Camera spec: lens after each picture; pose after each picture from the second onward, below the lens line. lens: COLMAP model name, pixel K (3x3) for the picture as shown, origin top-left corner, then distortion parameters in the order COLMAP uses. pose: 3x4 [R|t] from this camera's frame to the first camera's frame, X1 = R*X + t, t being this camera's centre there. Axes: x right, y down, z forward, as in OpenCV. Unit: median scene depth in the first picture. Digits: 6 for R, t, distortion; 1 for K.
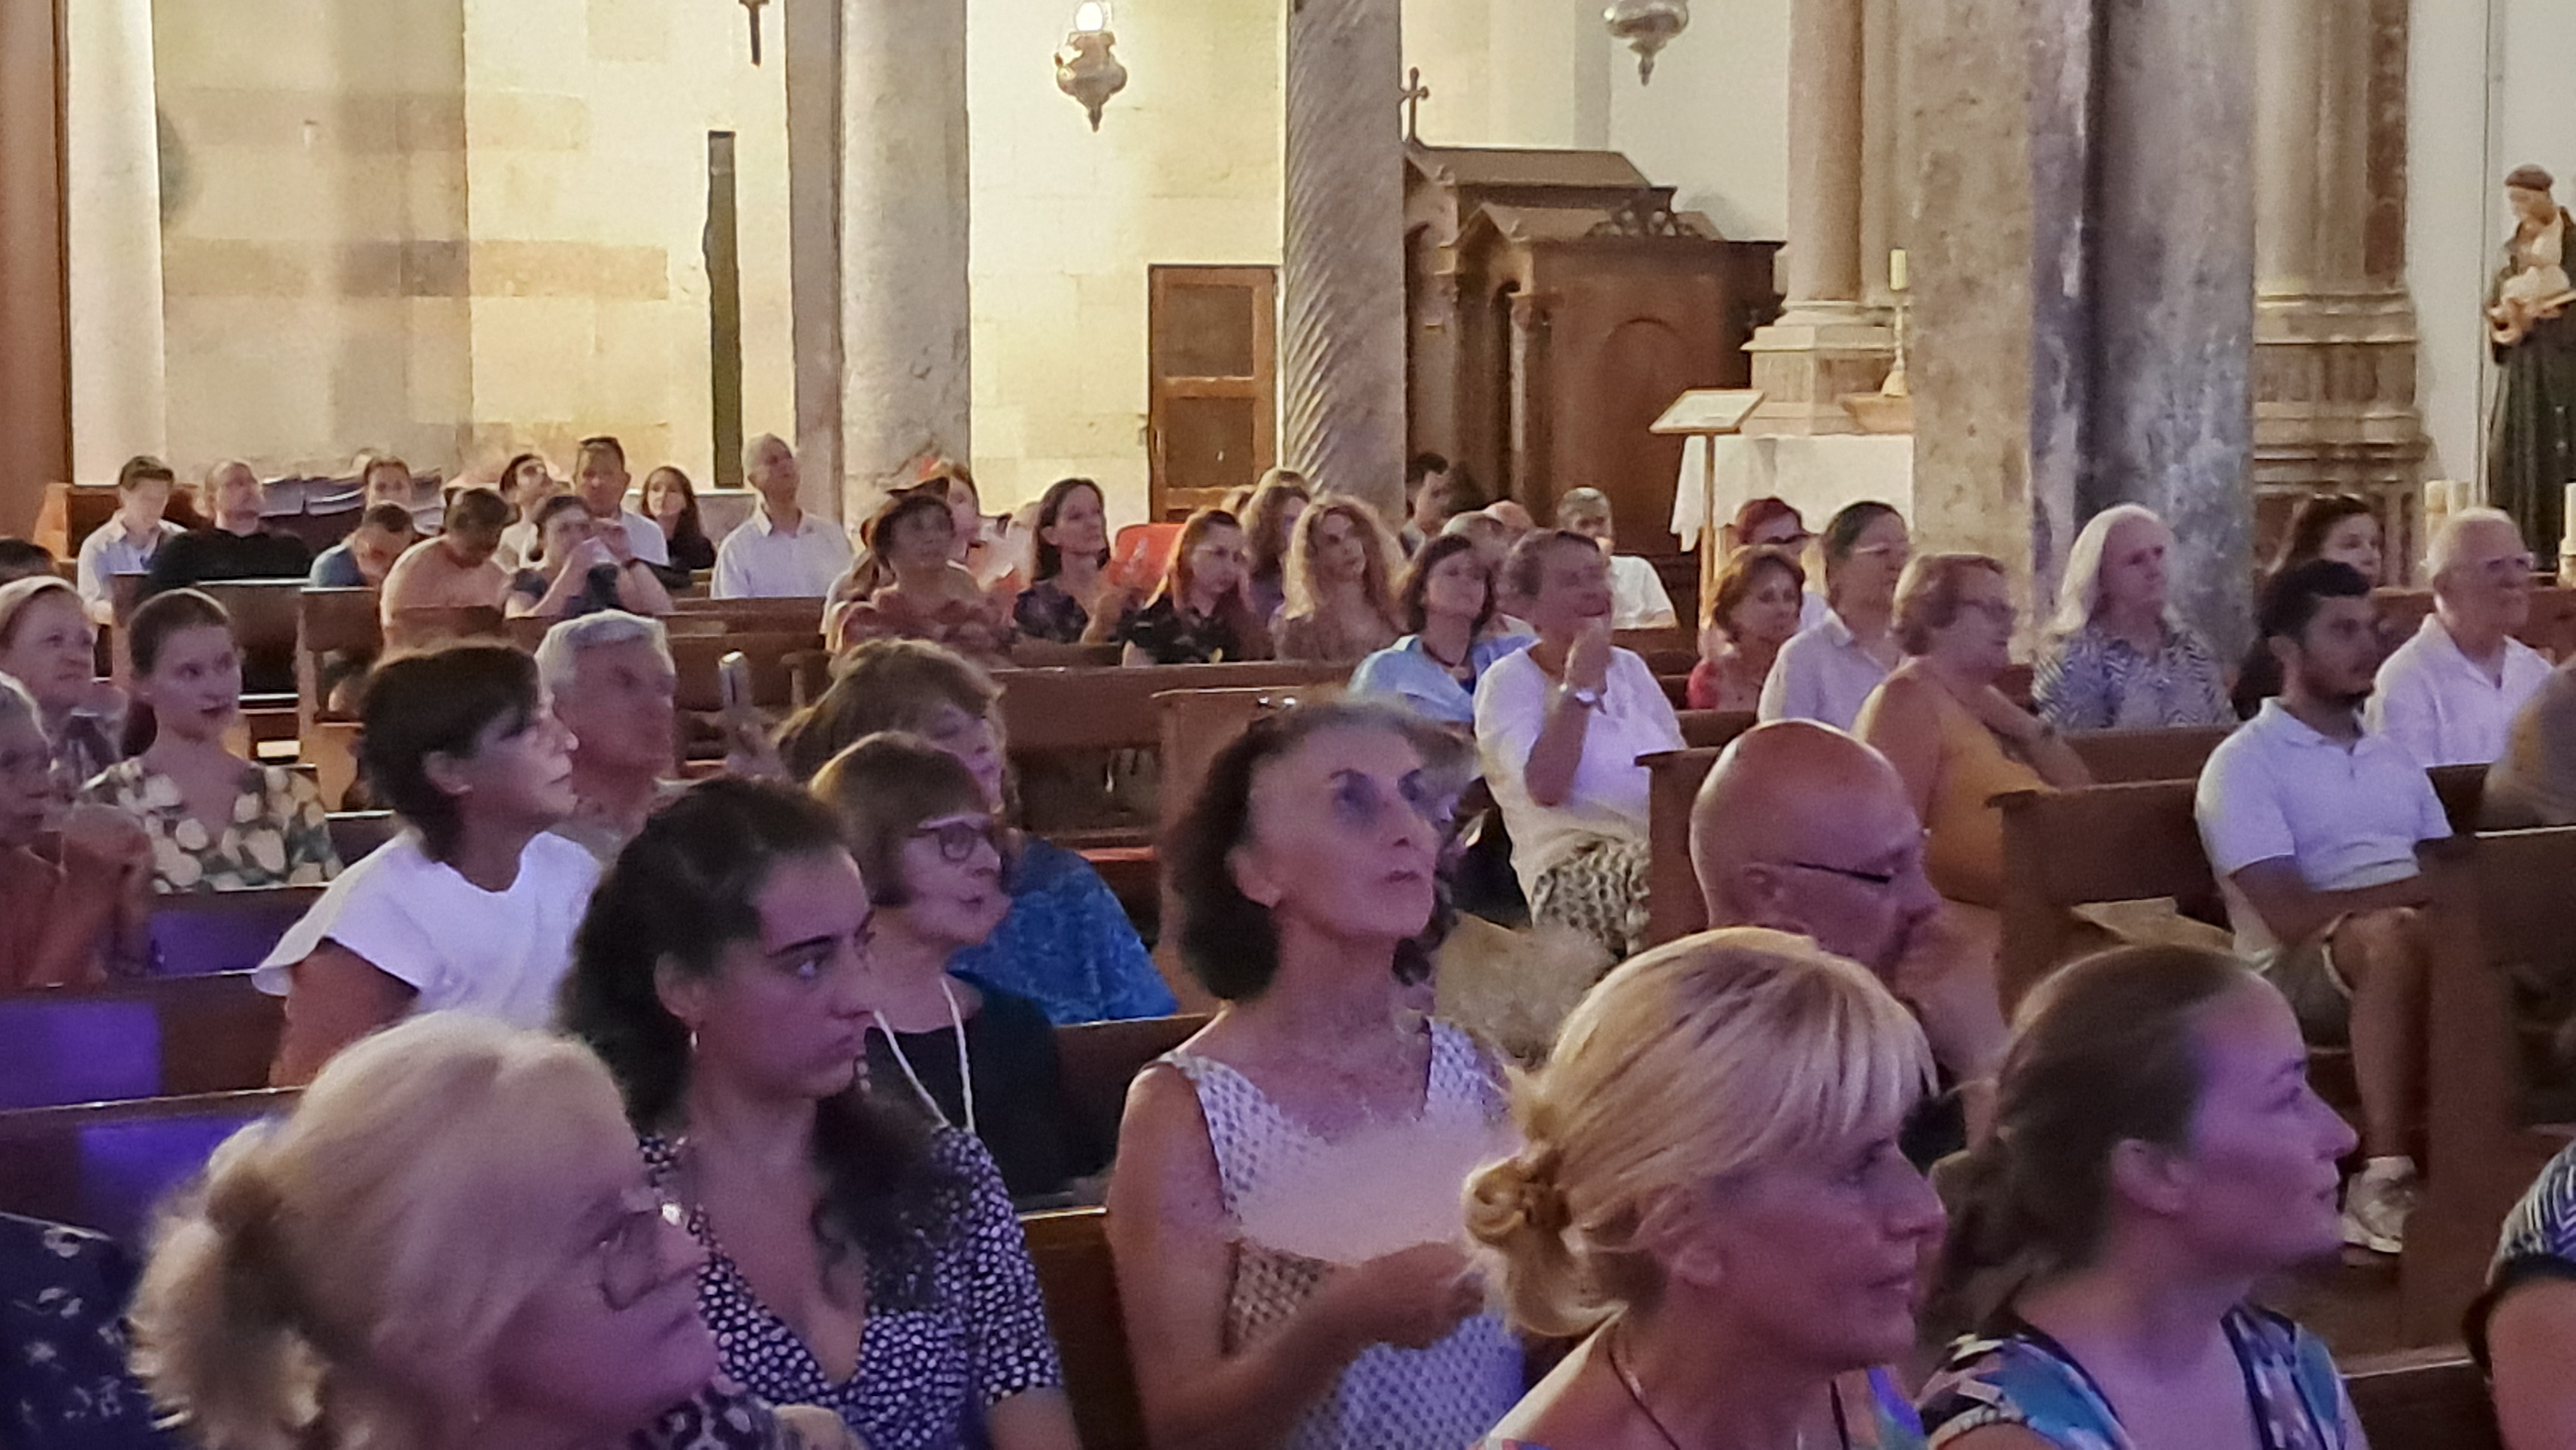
lens RADIAL K [[4630.6, 0, 1288.0], [0, 4630.6, 725.0], [0, 0, 1]] dist [0.015479, 1.818946]
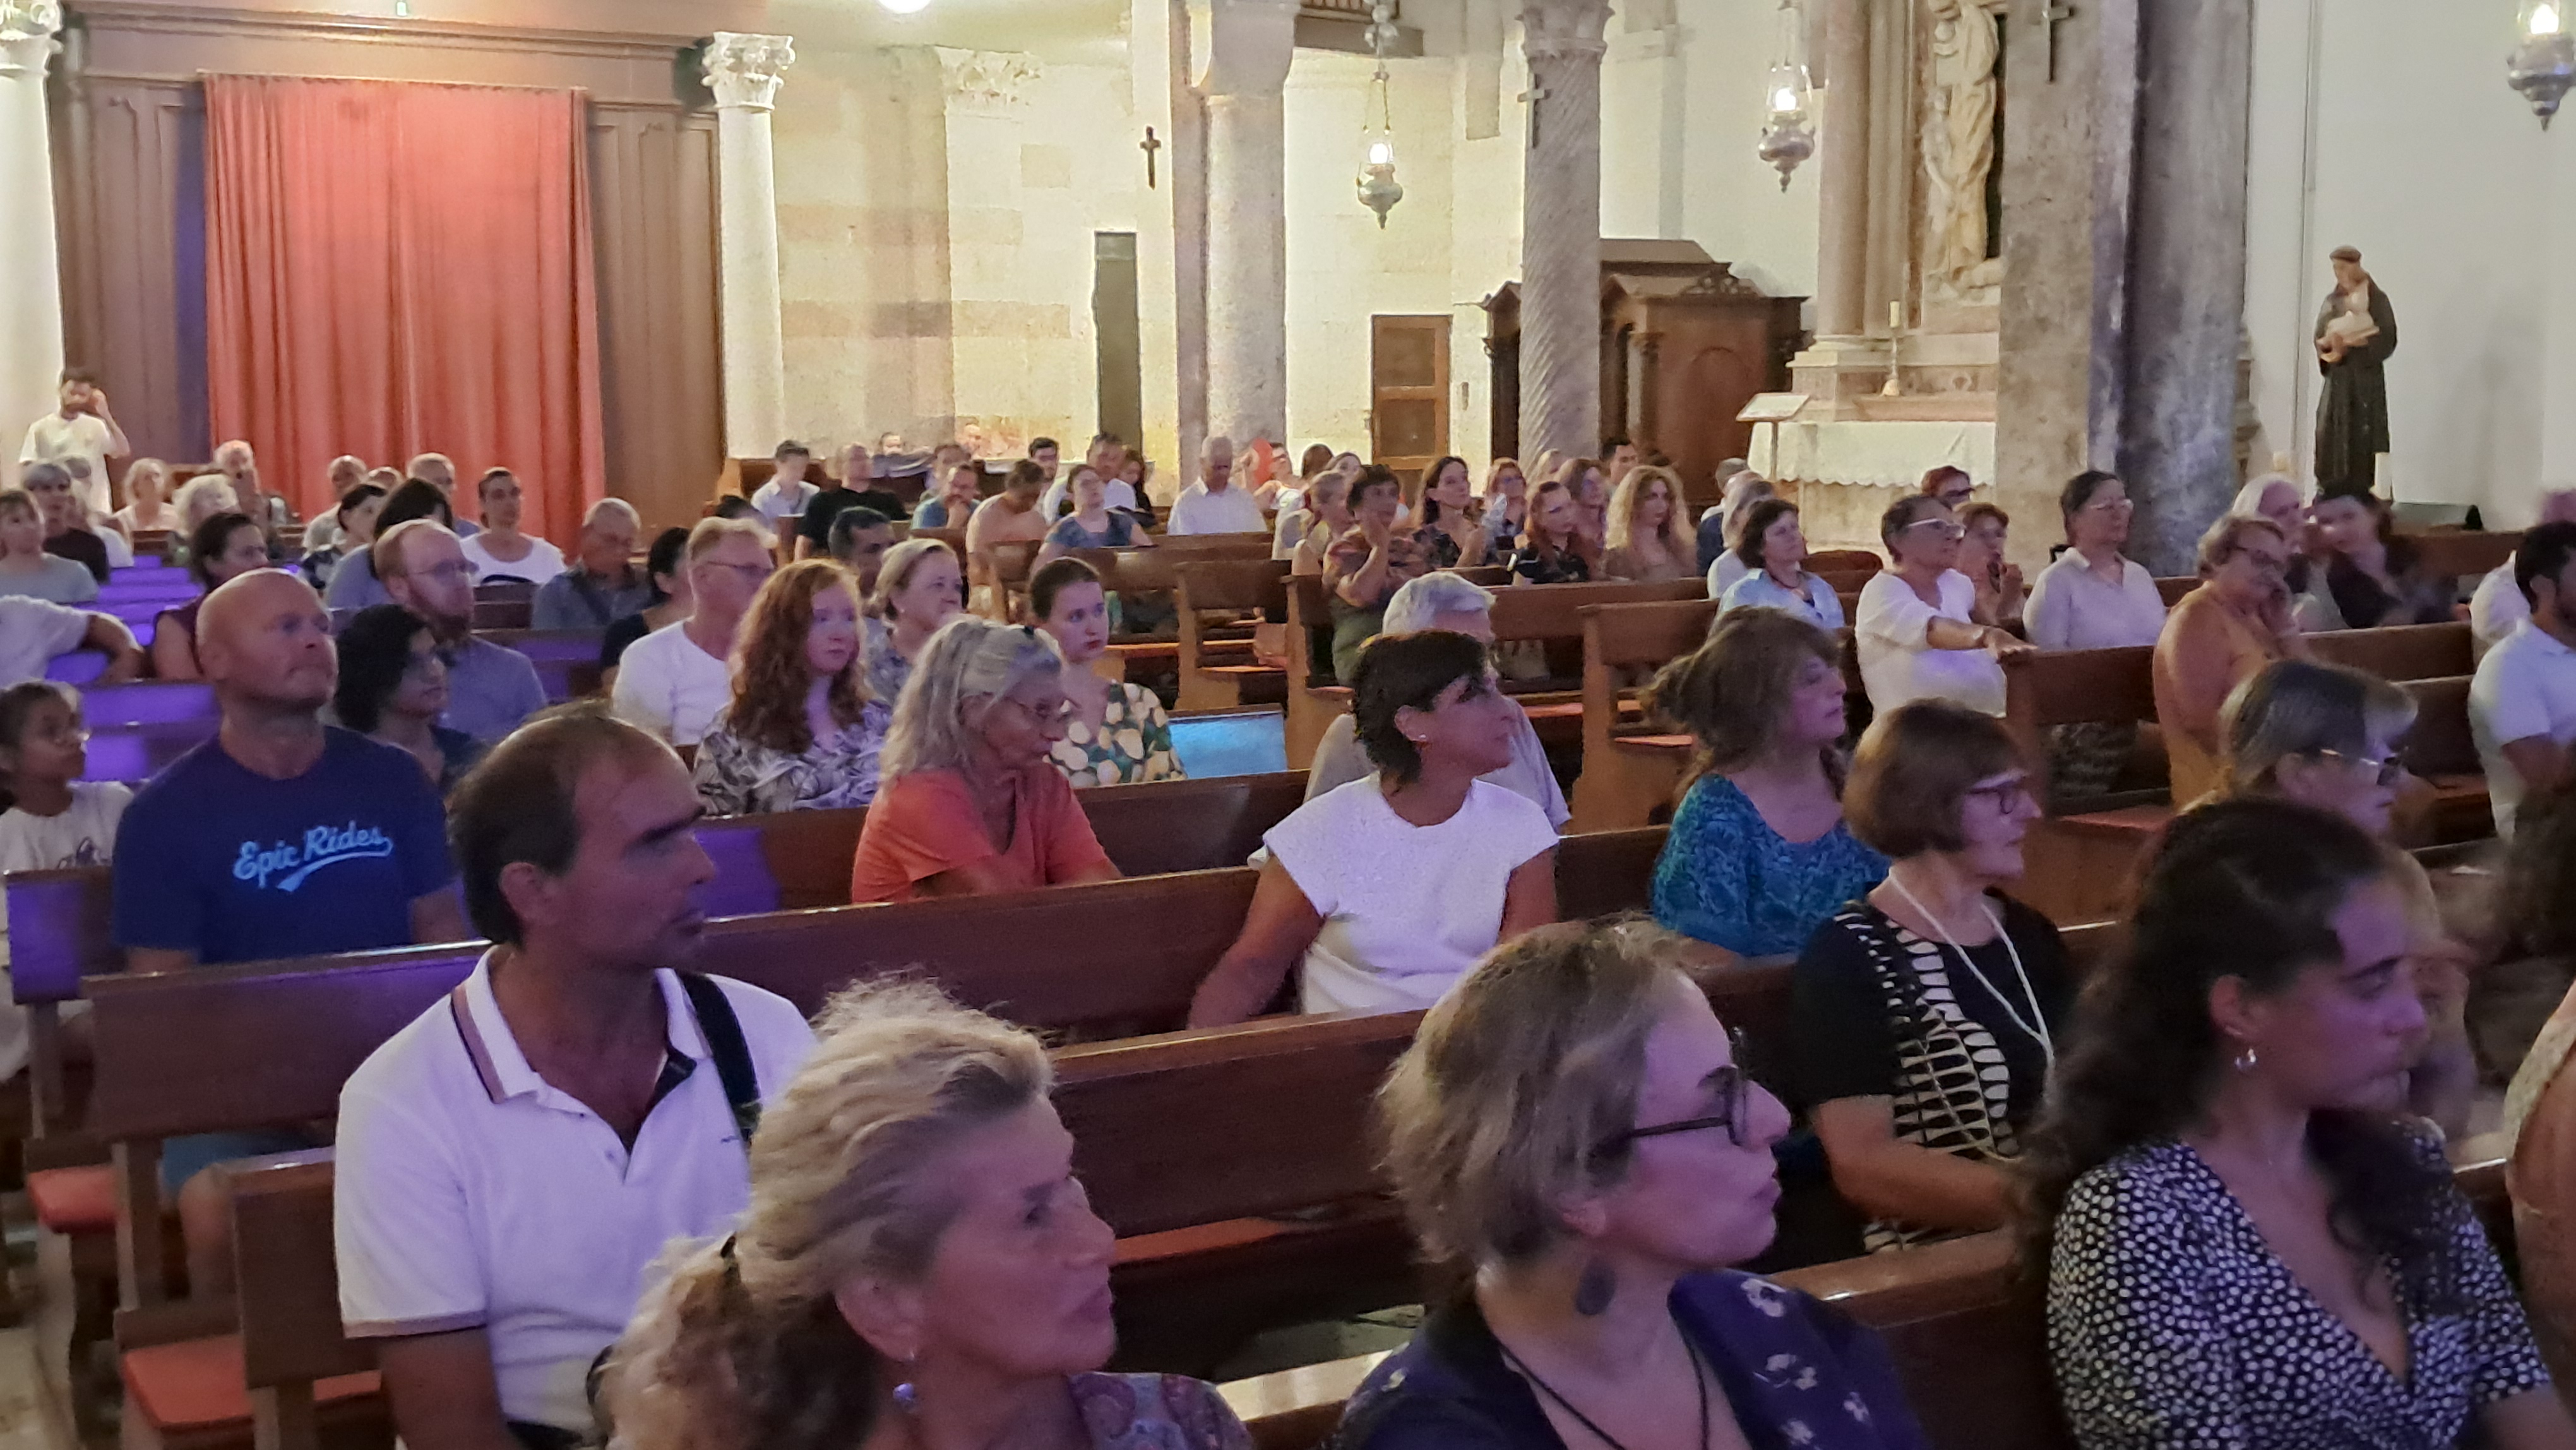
lens RADIAL K [[2714.5, 0, 1314.8], [0, 2714.5, 734.1], [0, 0, 1]] dist [0.198737, -0.583419]
pose [[0.999982, -0.002486, -0.005474, -0.066669], [0.002773, 0.998585, 0.053098, -0.007746], [0.005335, -0.053112, 0.998574, 0.080203]]
